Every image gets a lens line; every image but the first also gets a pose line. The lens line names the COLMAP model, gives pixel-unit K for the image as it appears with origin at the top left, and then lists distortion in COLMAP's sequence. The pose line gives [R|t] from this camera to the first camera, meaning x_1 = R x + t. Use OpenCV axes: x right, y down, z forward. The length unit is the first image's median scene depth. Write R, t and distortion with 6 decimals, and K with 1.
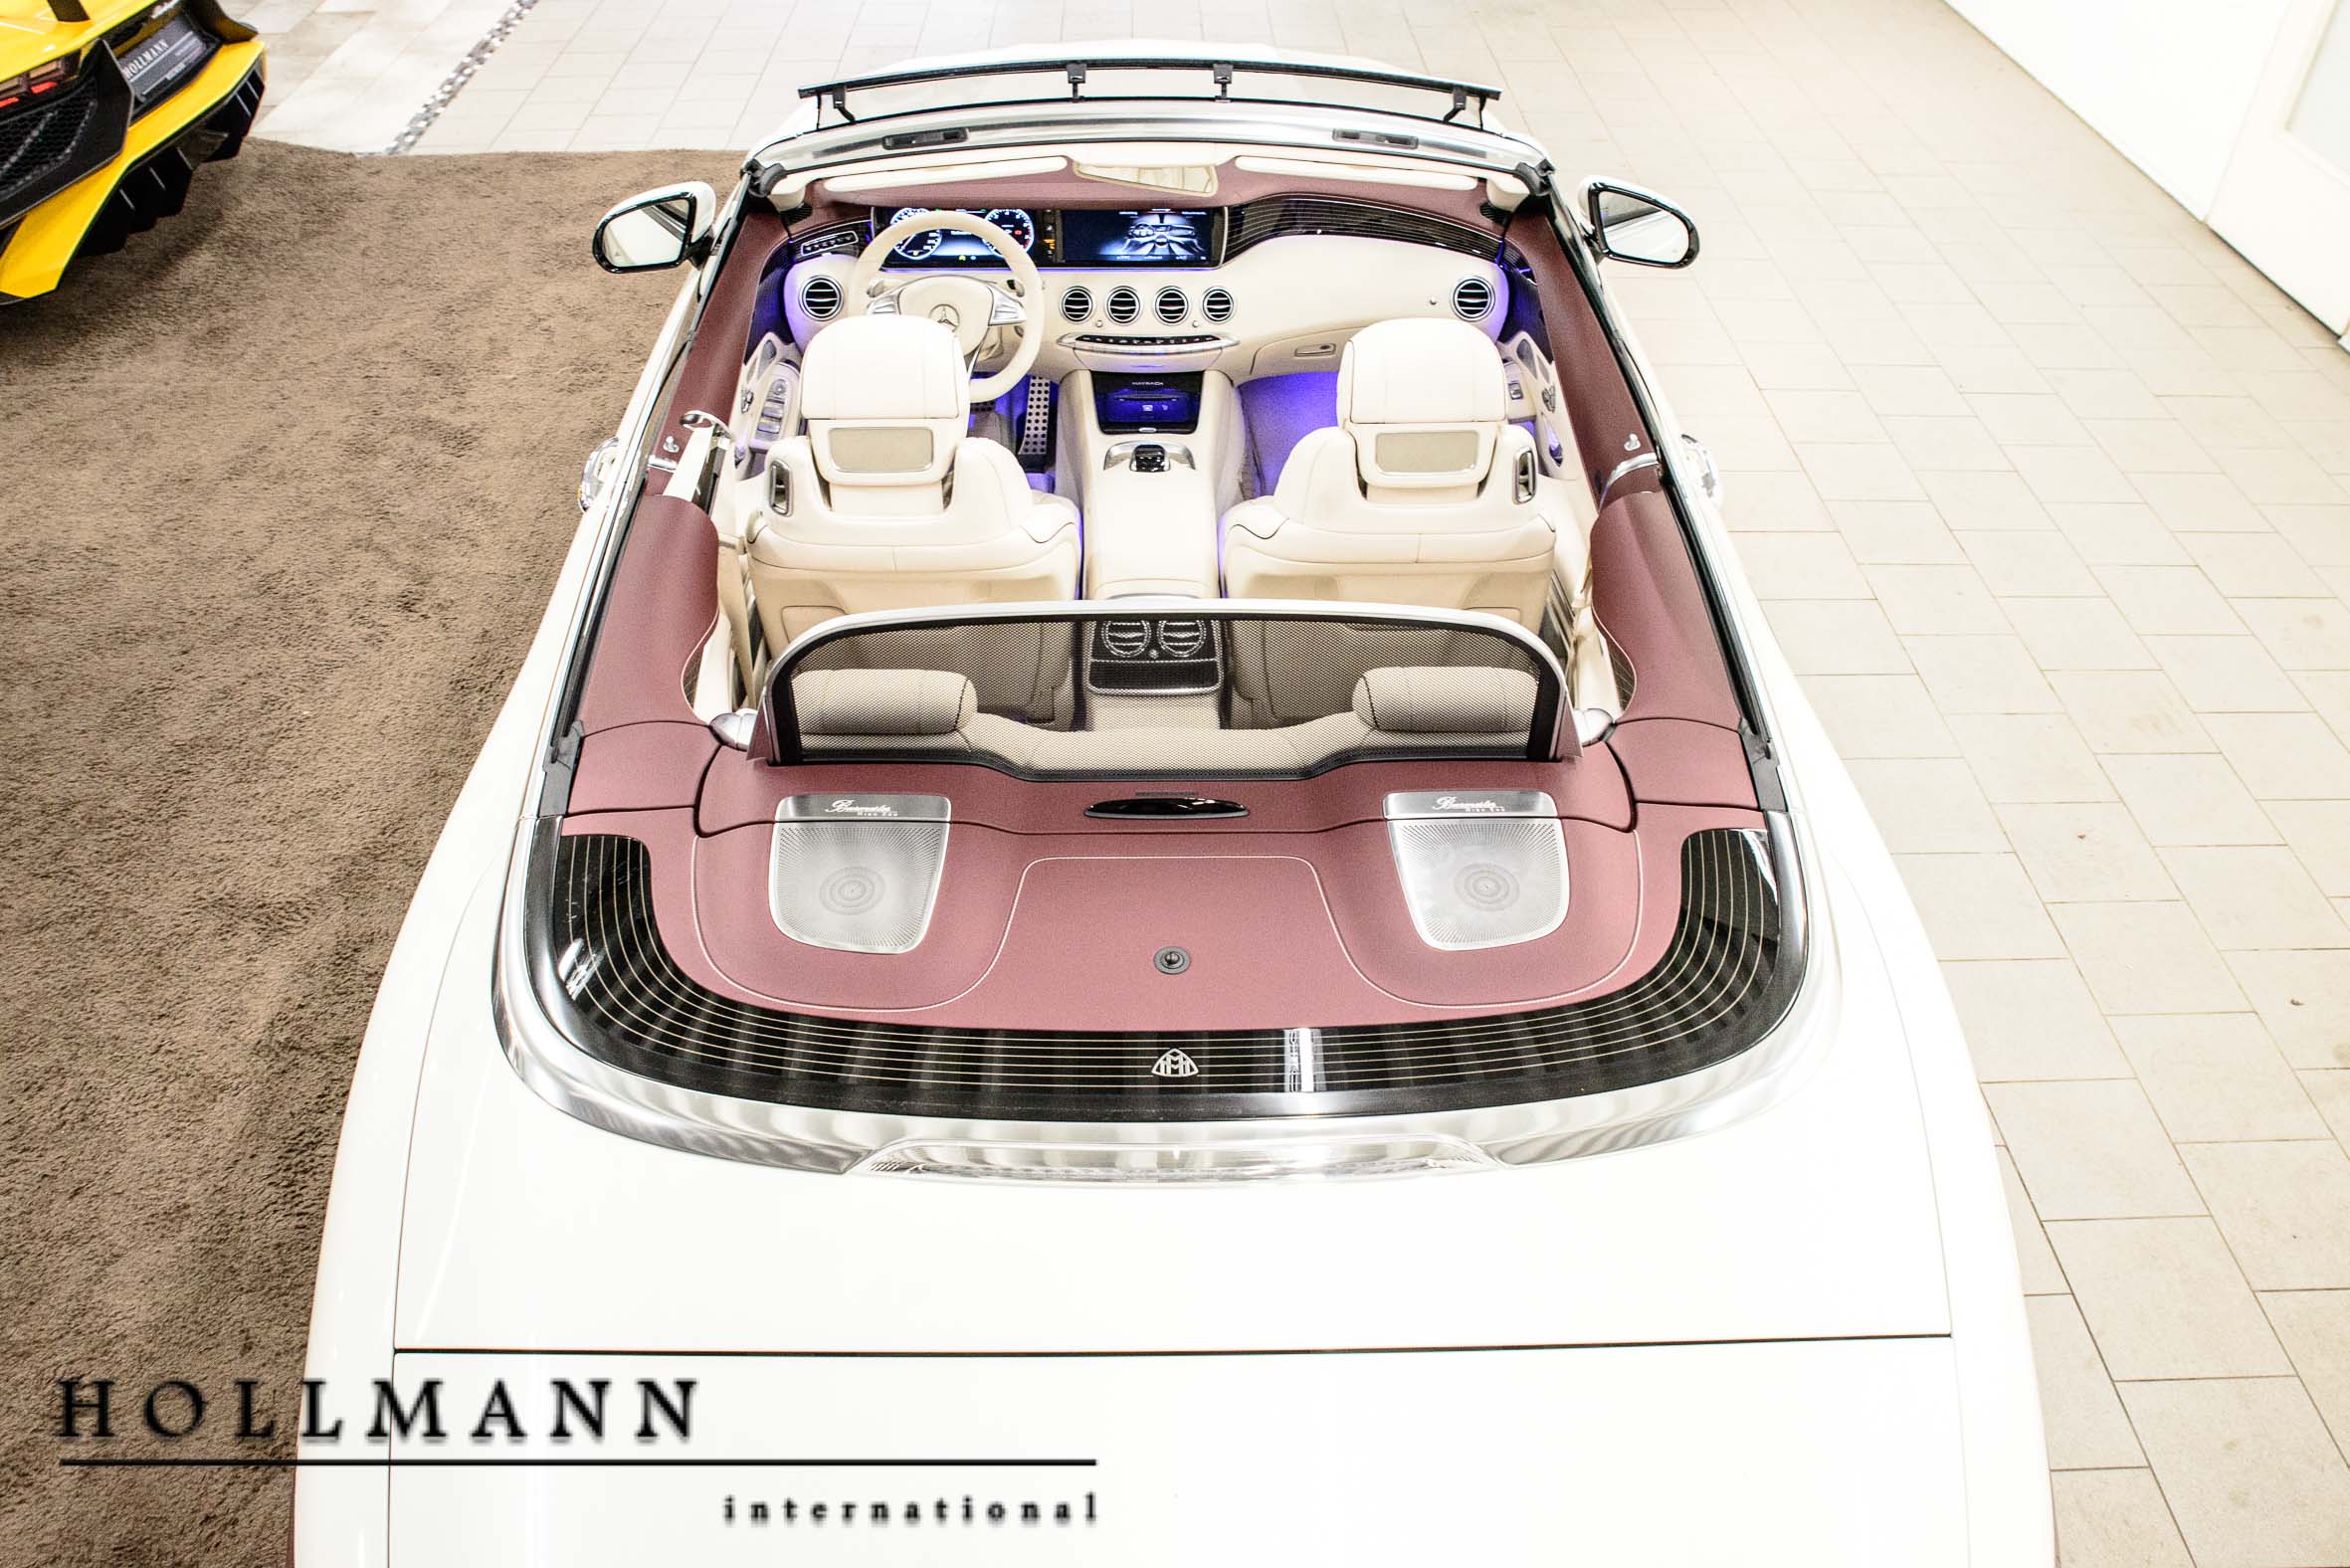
lens RADIAL K [[1730.6, 0, 1177.5], [0, 1730.6, 785.3], [0, 0, 1]] dist [-0.128637, -0.000935]
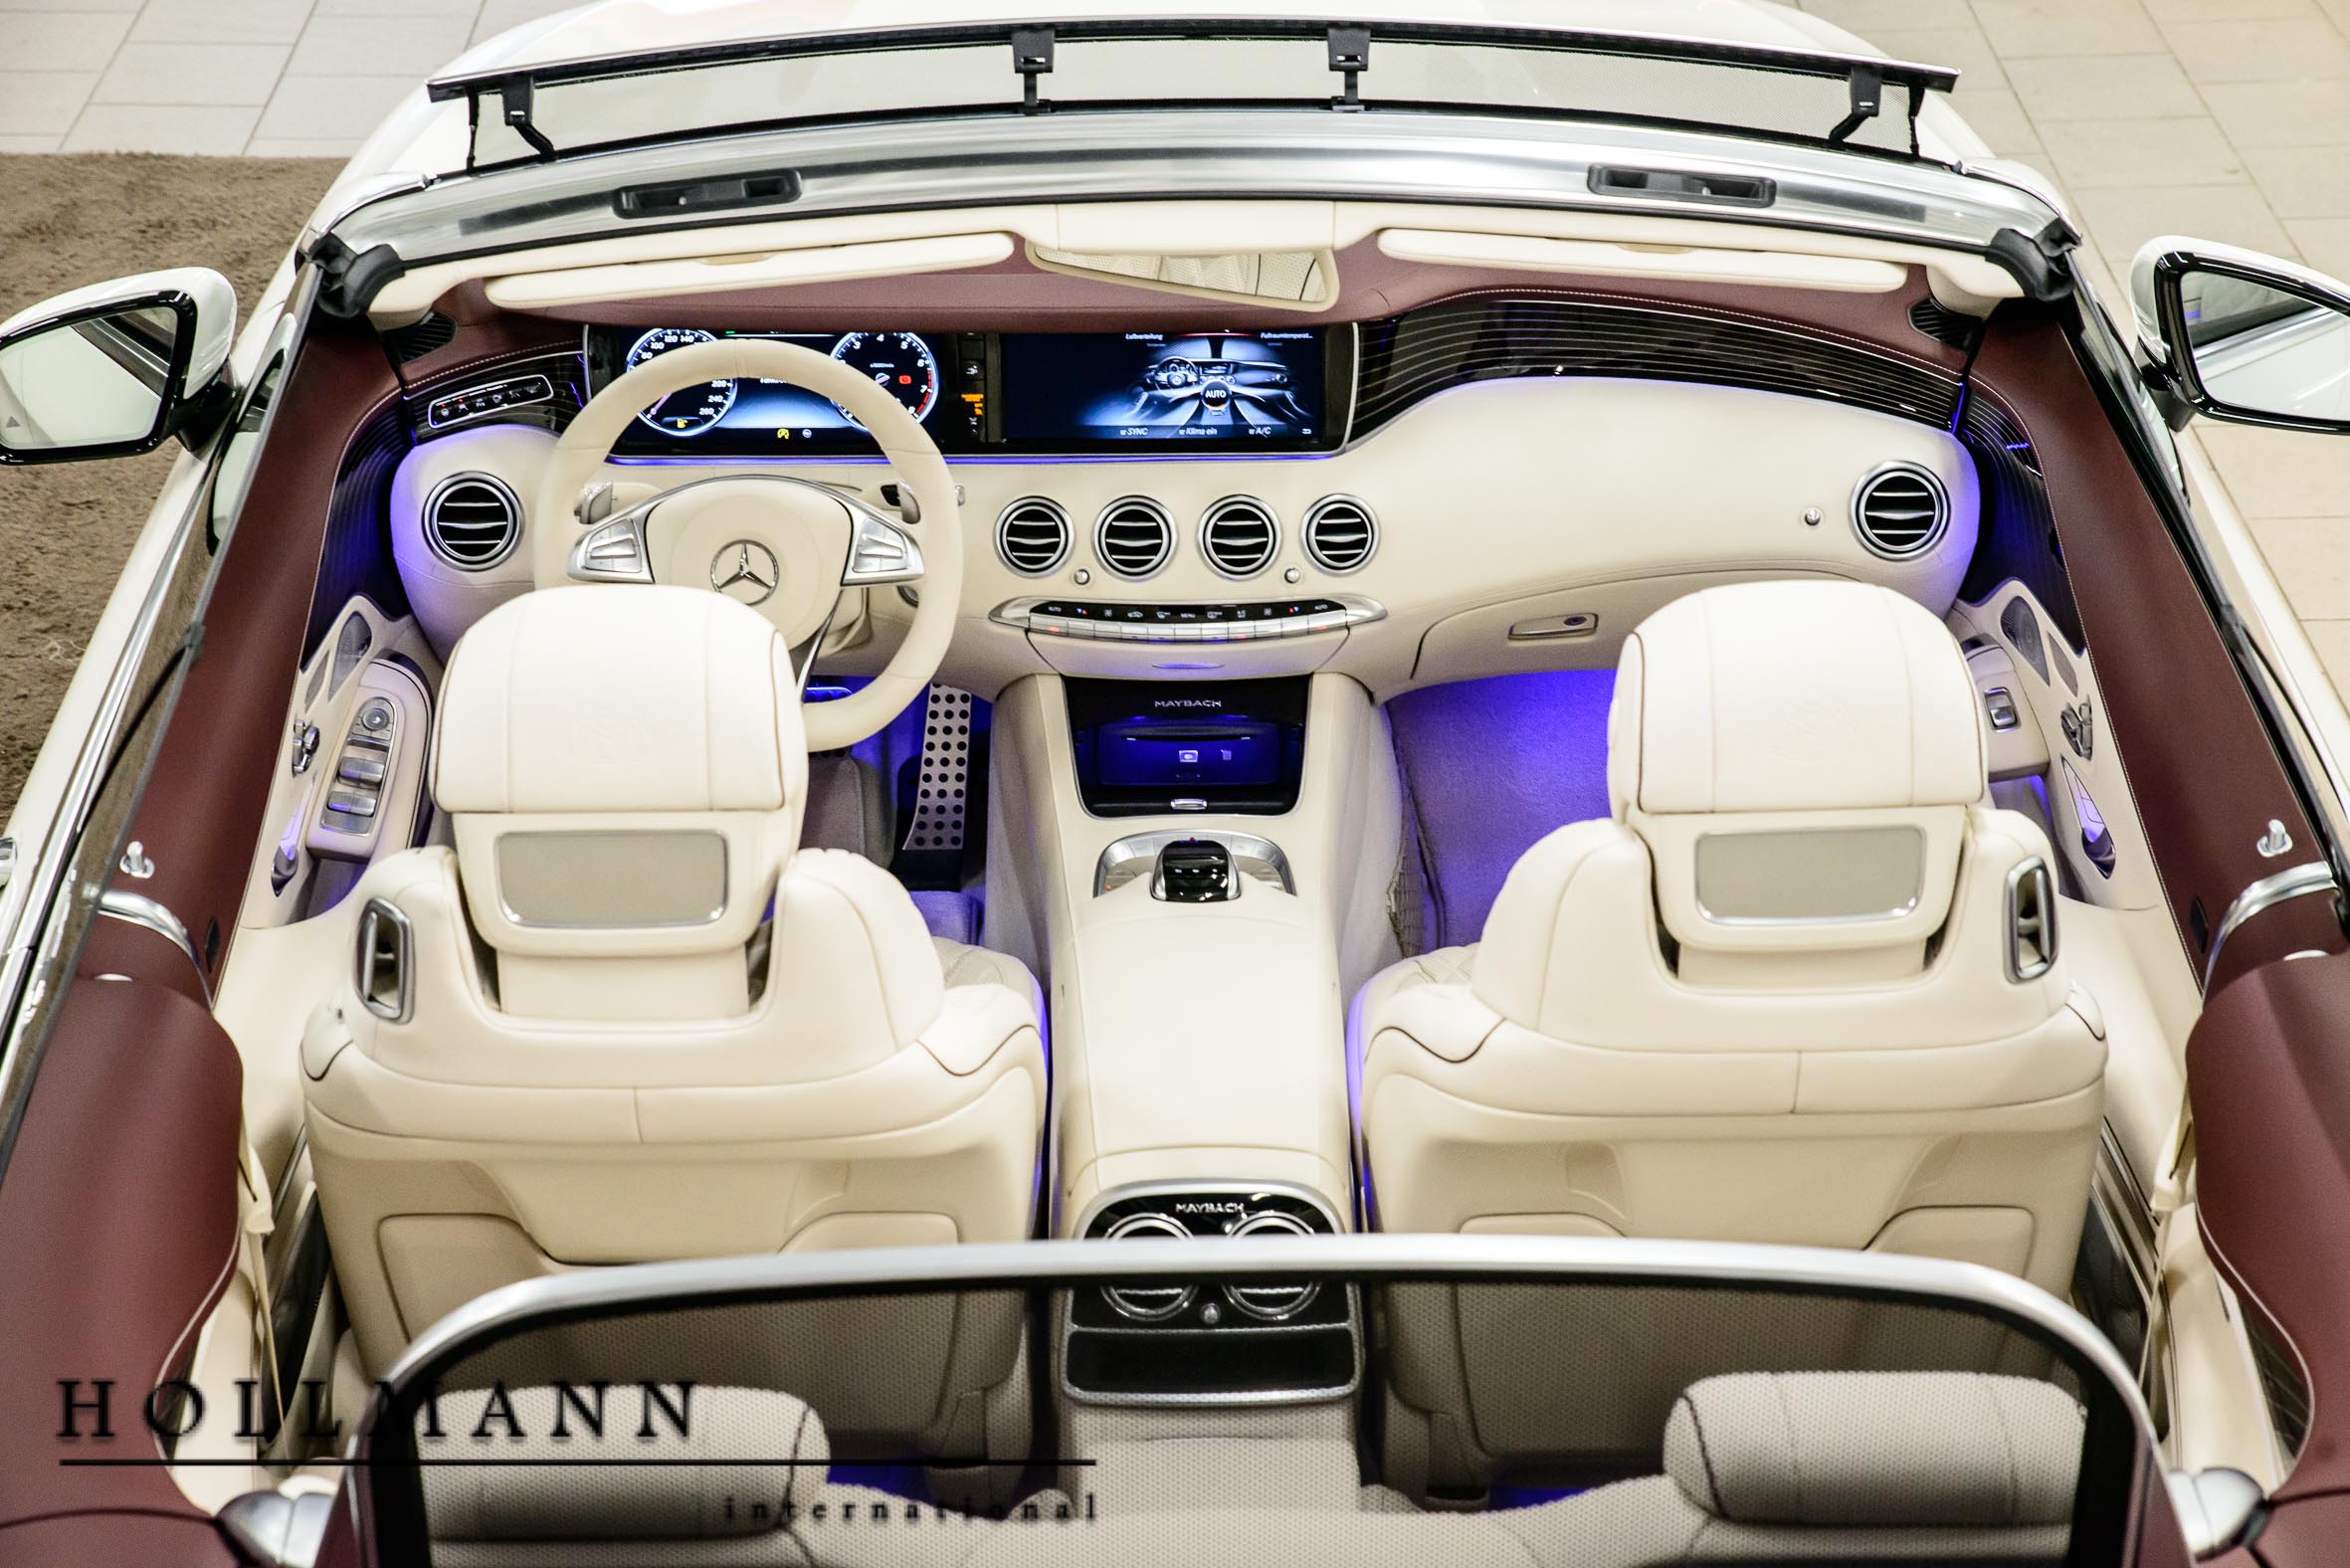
lens RADIAL K [[3958.7, 0, 1175.7], [0, 3958.7, 787.9], [0, 0, 1]] dist [0.118197, 0.000000]
pose [[0.999895, -0.008791, -0.011493, -0.009607], [0.006677, 0.984988, -0.172494, -0.032463], [0.012837, 0.172400, 0.984943, -0.039005]]
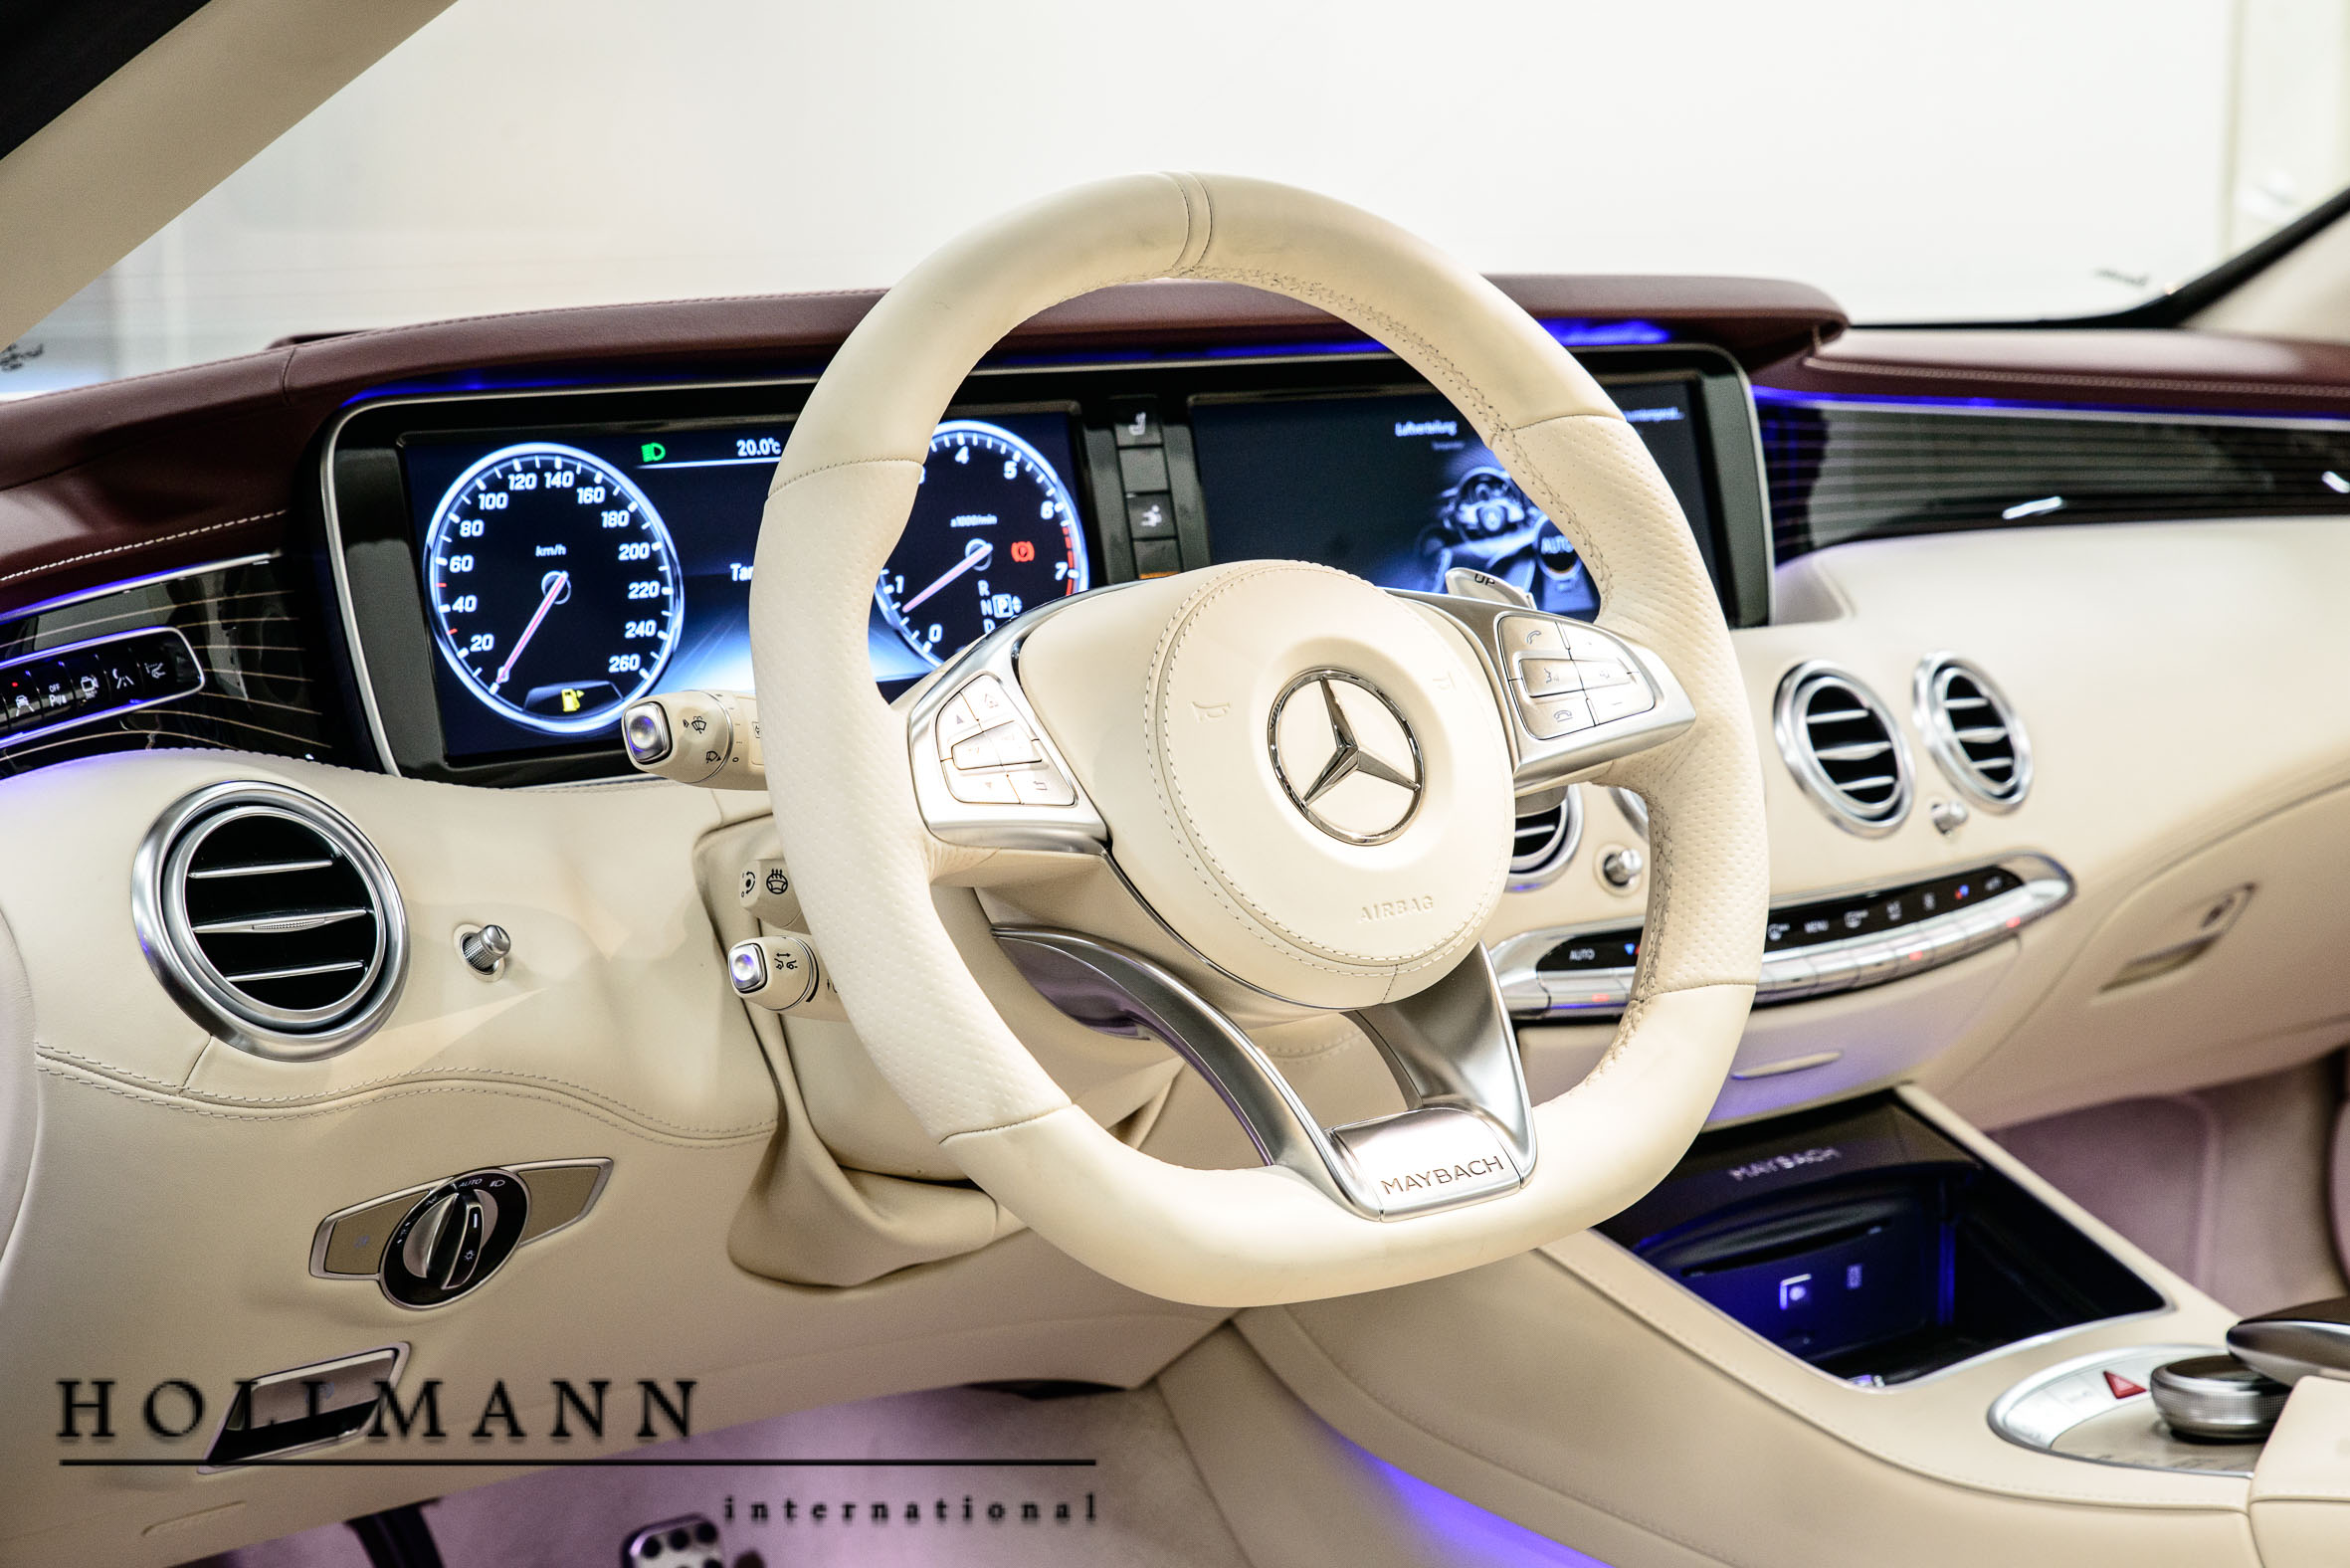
lens RADIAL K [[3958.7, 0, 1150.3], [0, 3958.7, 791.0], [0, 0, 1]] dist [0.118197, 0.000000]
pose [[0.789840, -0.110418, 0.603291, -0.386136], [0.407018, 0.830199, -0.380928, -0.135235], [-0.458790, 0.546422, 0.700667, 0.752799]]
